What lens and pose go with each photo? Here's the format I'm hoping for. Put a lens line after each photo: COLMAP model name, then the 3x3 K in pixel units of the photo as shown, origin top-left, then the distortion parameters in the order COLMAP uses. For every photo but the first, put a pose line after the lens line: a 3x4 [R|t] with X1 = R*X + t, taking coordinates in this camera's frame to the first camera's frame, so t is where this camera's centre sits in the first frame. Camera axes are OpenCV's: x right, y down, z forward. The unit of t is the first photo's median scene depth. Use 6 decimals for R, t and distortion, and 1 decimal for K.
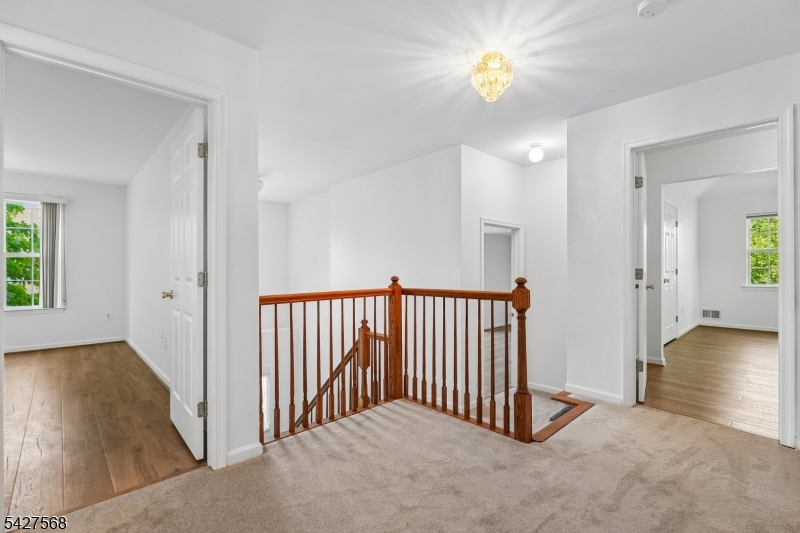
lens RADIAL K [[352.0, 0, 398.9], [0, 352.0, 262.4], [0, 0, 1]] dist [-0.001685, -0.000340]
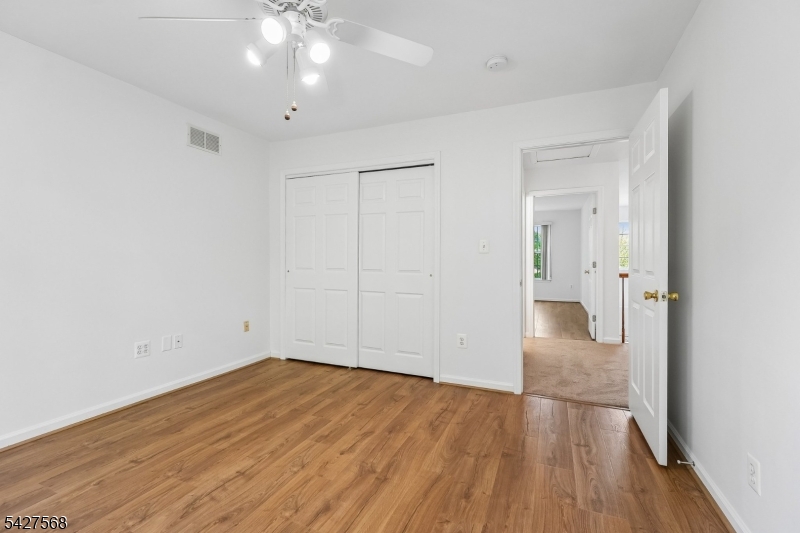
lens RADIAL K [[361.1, 0, 399.9], [0, 361.1, 270.5], [0, 0, 1]] dist [0.000736, 0.000132]
pose [[0.400159, 0.033433, -0.915836, 0.542231], [0.018408, 0.998839, 0.044506, -0.021657], [0.916261, -0.034668, 0.399079, -0.559328]]
